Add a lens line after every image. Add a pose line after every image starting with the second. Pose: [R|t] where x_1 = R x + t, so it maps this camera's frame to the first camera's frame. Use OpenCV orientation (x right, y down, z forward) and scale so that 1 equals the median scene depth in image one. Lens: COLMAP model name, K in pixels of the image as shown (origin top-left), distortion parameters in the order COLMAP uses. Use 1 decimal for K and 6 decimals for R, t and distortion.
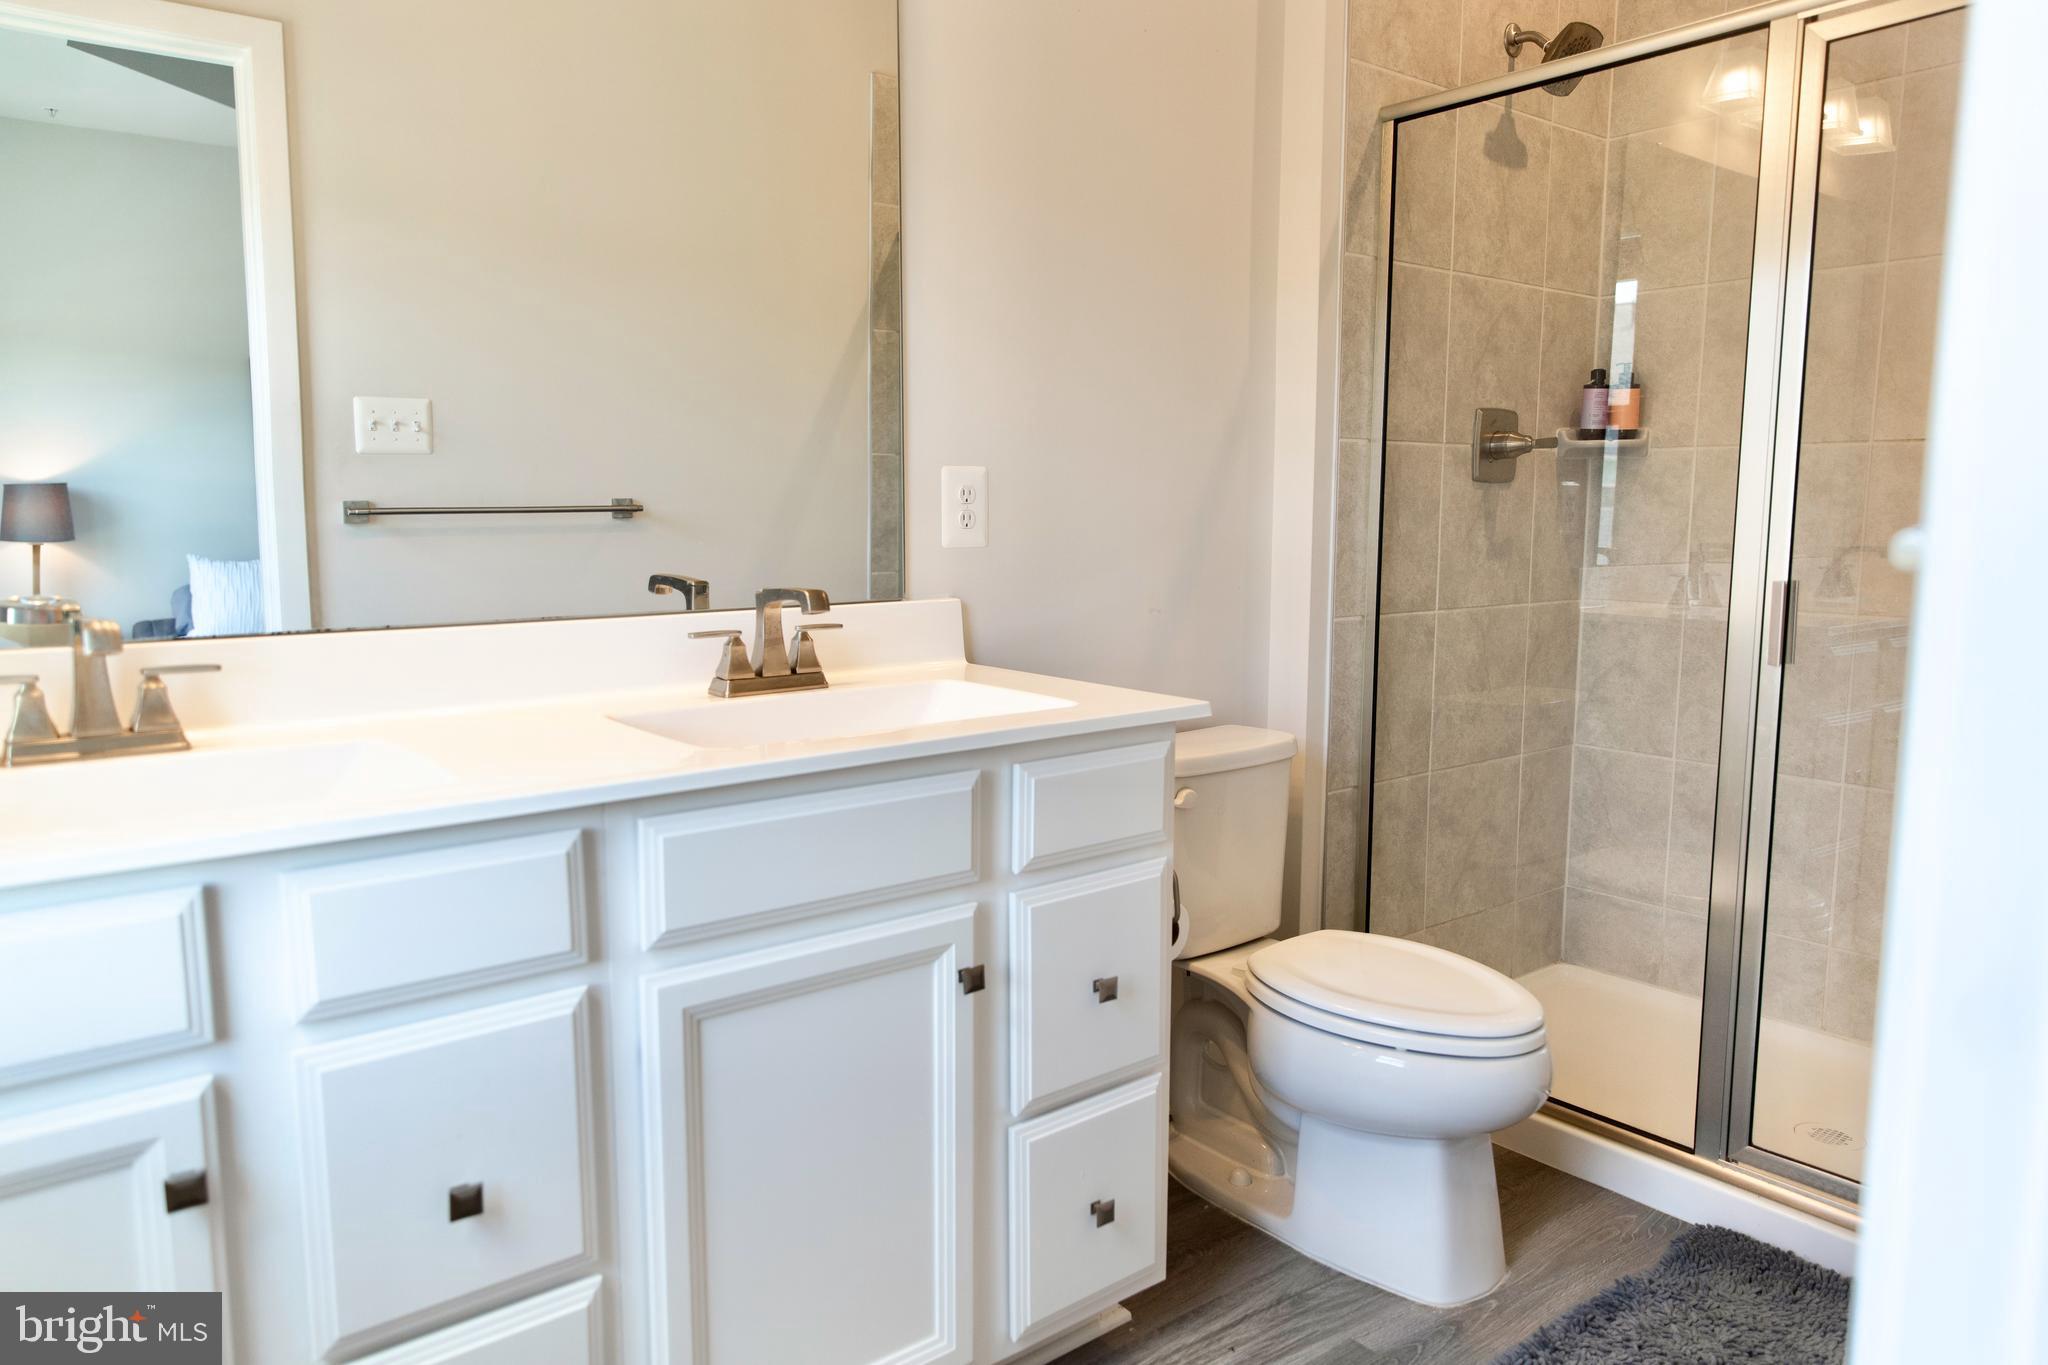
lens RADIAL K [[1367.9, 0, 1022.1], [0, 1367.9, 690.7], [0, 0, 1]] dist [0.014377, -0.005785]
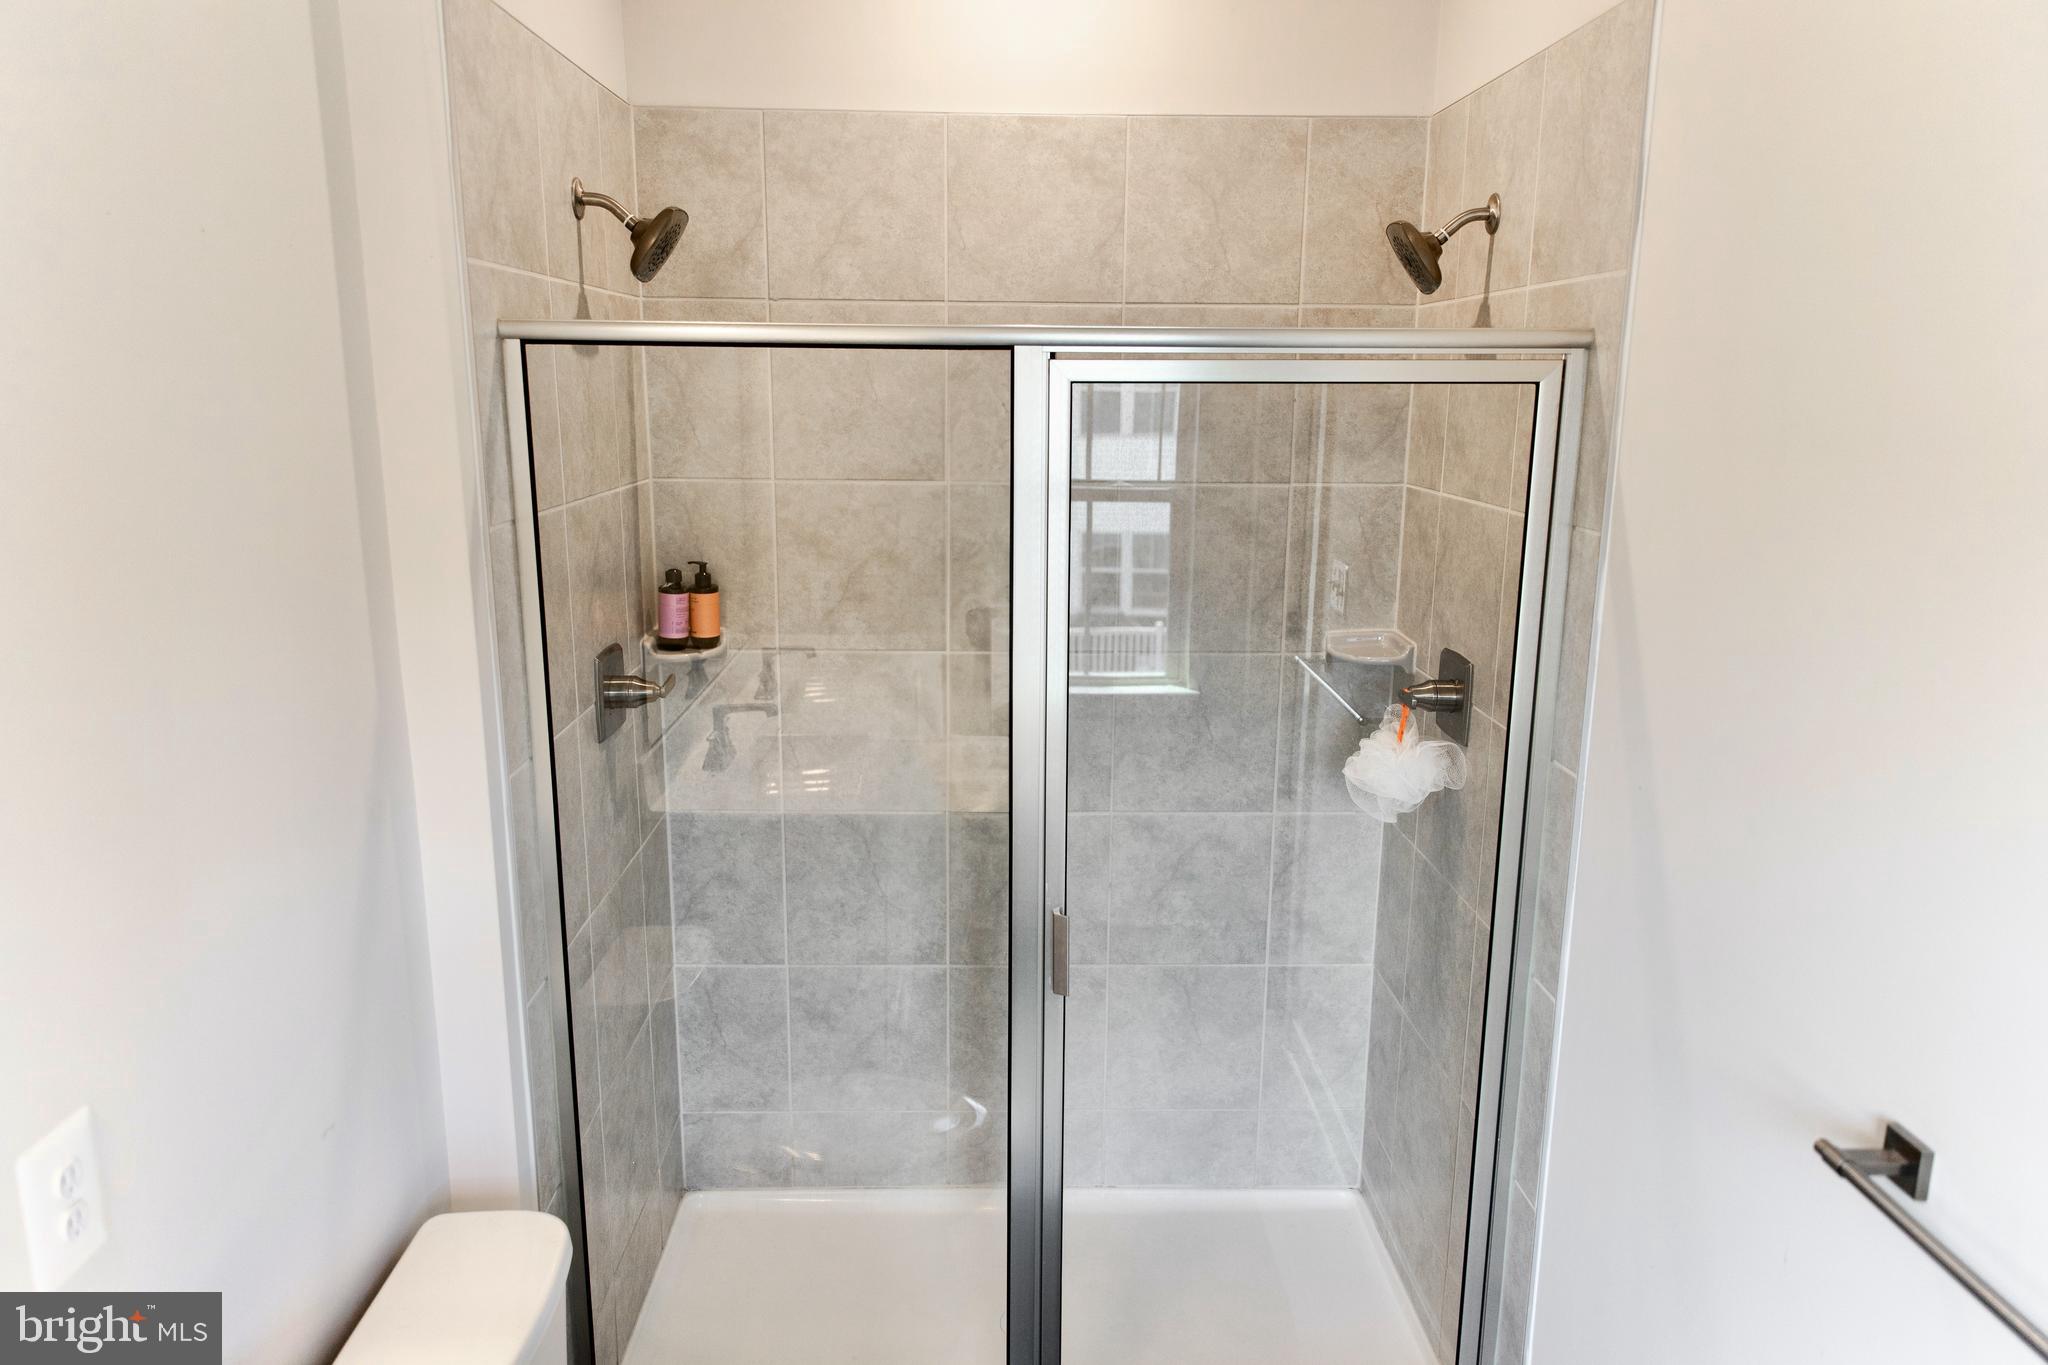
lens RADIAL K [[1367.9, 0, 1018.3], [0, 1367.9, 692.1], [0, 0, 1]] dist [0.014377, -0.005785]
pose [[0.602759, -0.171436, 0.779289, -0.139655], [0.099172, 0.985170, 0.140021, -0.256381], [-0.791736, -0.007115, 0.610822, 0.290188]]
